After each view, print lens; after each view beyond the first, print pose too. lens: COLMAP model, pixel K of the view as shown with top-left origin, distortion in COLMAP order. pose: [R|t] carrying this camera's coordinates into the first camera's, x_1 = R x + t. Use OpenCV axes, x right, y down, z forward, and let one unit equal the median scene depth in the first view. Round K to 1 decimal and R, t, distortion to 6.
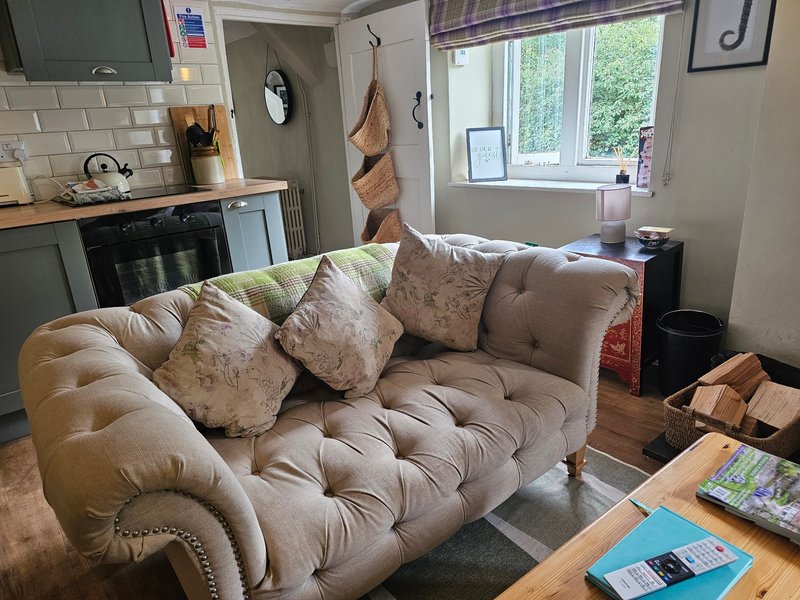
lens RADIAL K [[533.6, 0, 380.1], [0, 533.6, 313.2], [0, 0, 1]] dist [0.003555, -0.001653]
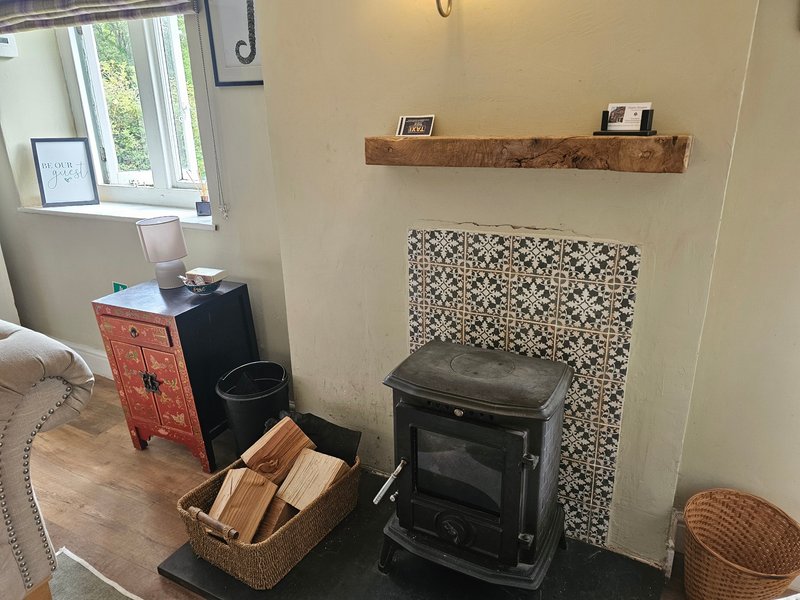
lens RADIAL K [[530.1, 0, 405.4], [0, 530.1, 306.3], [0, 0, 1]] dist [0.070912, -0.085376]
pose [[0.905168, -0.084506, 0.416568, 0.467452], [0.095830, 0.995378, -0.006305, -0.071796], [-0.414110, 0.045627, 0.909083, 0.123589]]
